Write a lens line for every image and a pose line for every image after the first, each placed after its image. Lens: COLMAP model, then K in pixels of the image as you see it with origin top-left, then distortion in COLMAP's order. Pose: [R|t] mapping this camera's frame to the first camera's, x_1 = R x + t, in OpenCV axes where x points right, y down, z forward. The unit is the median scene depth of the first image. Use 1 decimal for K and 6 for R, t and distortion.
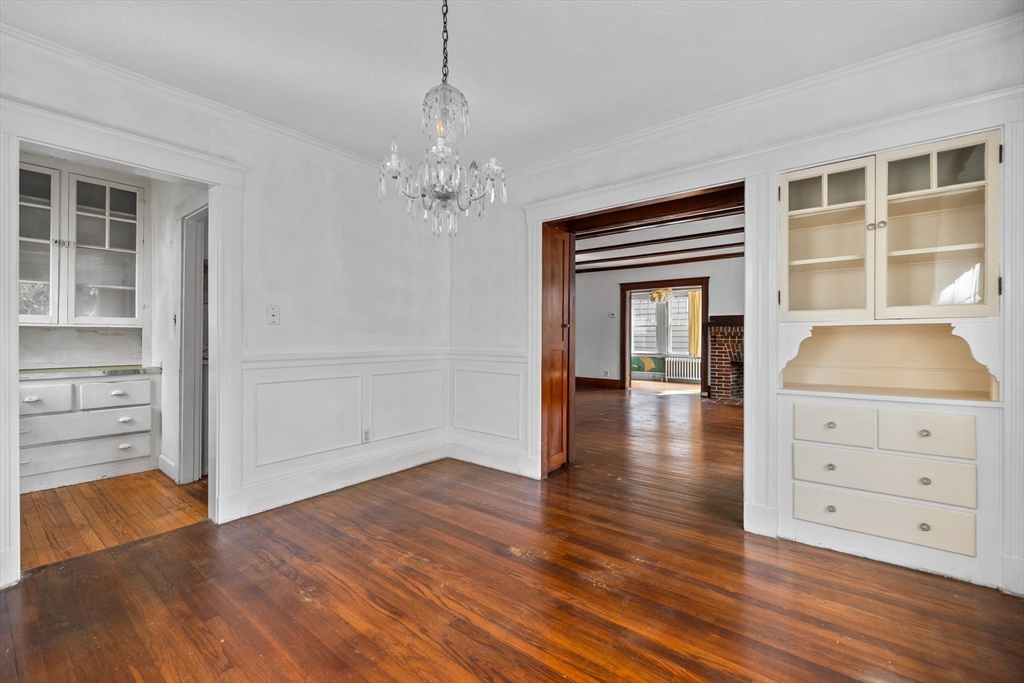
lens RADIAL K [[435.0, 0, 510.4], [0, 435.0, 336.8], [0, 0, 1]] dist [0.004103, -0.000312]
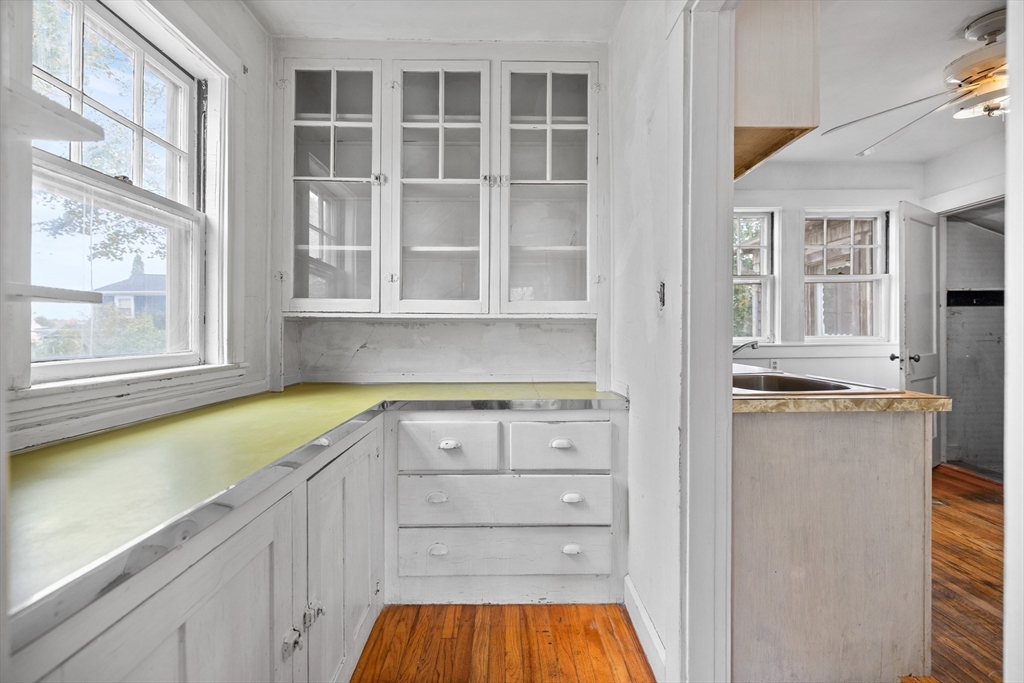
lens RADIAL K [[435.0, 0, 505.6], [0, 435.0, 330.7], [0, 0, 1]] dist [0.004103, -0.000312]
pose [[0.624361, -0.005015, -0.781120, -0.486714], [0.004369, 0.999986, -0.002928, -0.004024], [0.781124, -0.001584, 0.624374, 0.567531]]
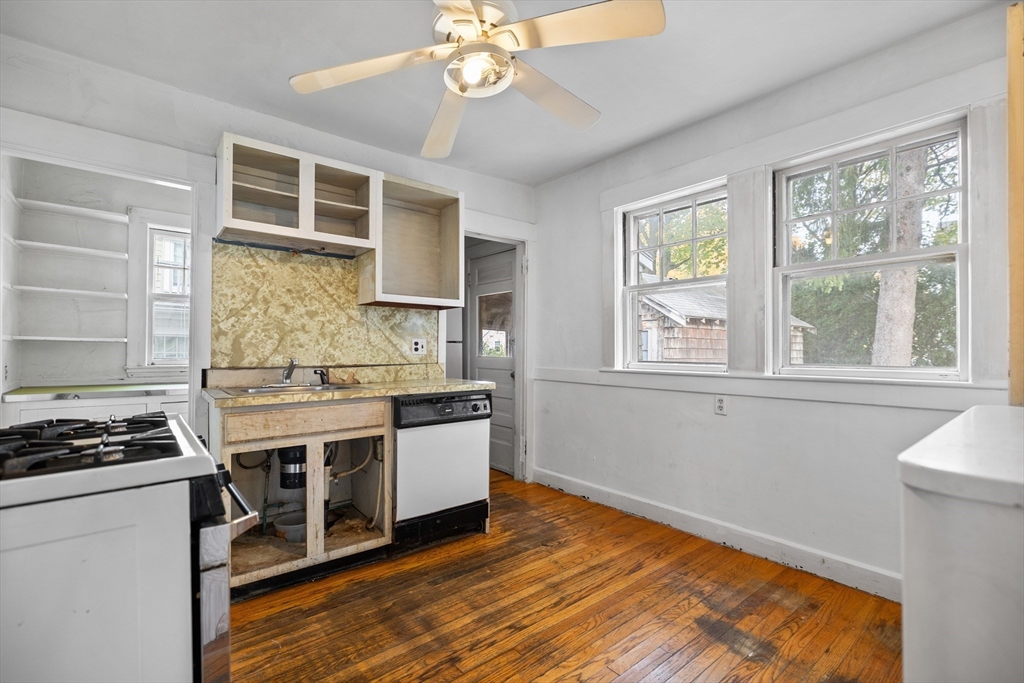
lens RADIAL K [[460.0, 0, 513.5], [0, 460.0, 343.0], [0, 0, 1]] dist [-0.007789, 0.001802]
pose [[-0.220295, -0.007153, -0.975407, -0.087506], [-0.008234, 0.999951, -0.005474, -0.015677], [0.975398, 0.006825, -0.220344, 1.530555]]
